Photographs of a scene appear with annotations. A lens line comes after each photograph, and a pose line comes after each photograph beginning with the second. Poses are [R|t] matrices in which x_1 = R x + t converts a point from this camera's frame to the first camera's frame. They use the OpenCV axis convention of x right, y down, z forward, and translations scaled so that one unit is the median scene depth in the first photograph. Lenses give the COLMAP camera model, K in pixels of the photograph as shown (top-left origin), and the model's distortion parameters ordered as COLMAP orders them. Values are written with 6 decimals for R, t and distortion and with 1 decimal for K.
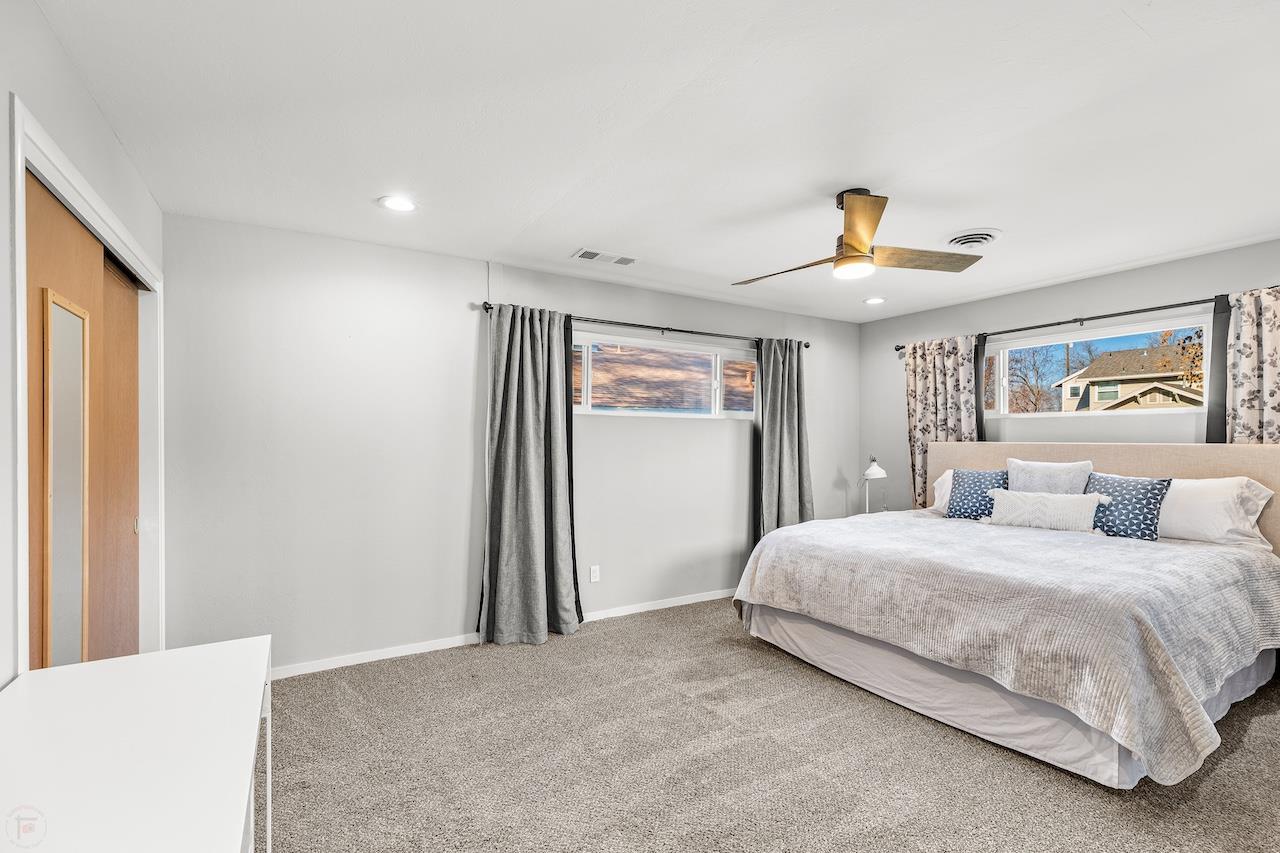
lens RADIAL K [[575.1, 0, 639.4], [0, 575.1, 433.9], [0, 0, 1]] dist [0.008653, -0.002443]
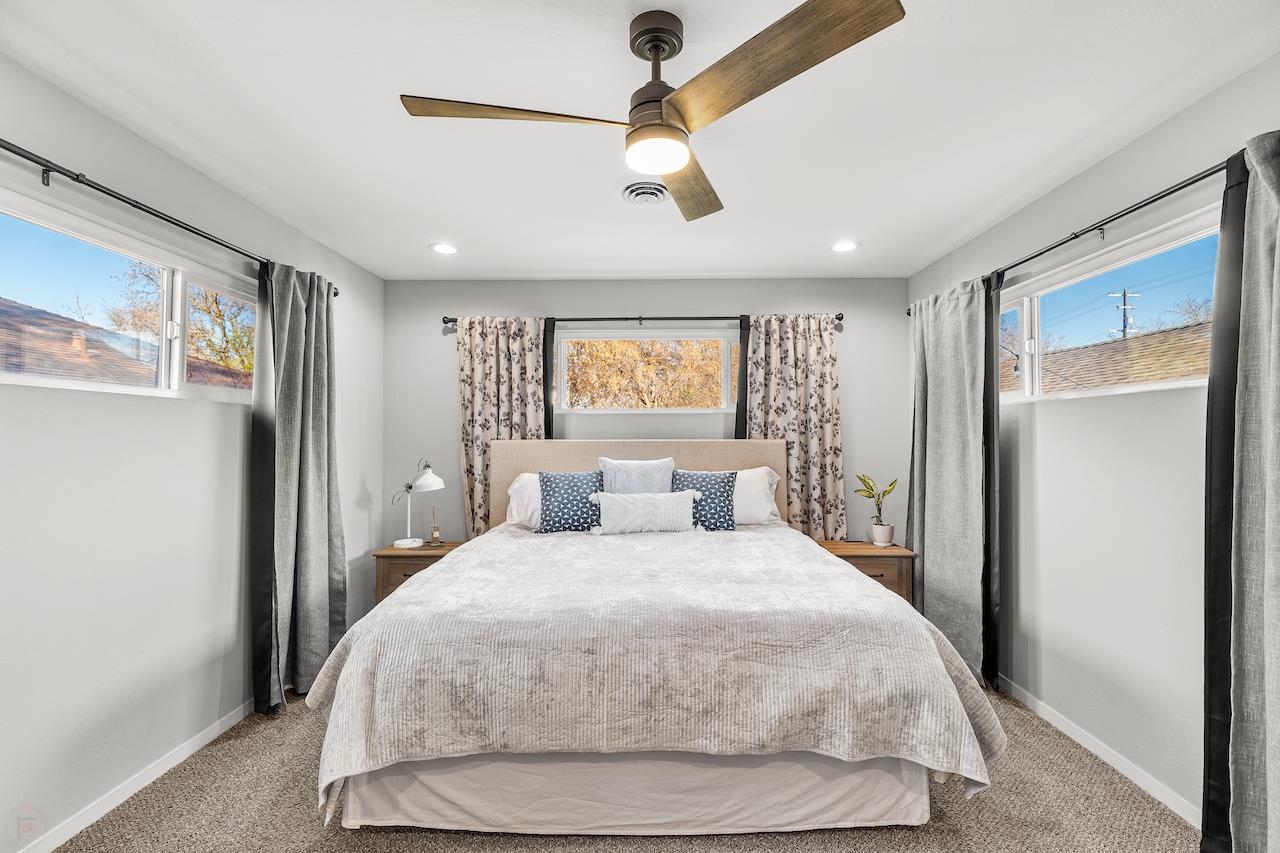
lens RADIAL K [[575.1, 0, 642.3], [0, 575.1, 425.4], [0, 0, 1]] dist [0.008653, -0.002443]
pose [[0.524687, 0.010885, 0.851225, -0.111197], [-0.003517, 0.999937, -0.010618, 0.001275], [-0.851288, 0.002578, 0.524693, 0.545717]]
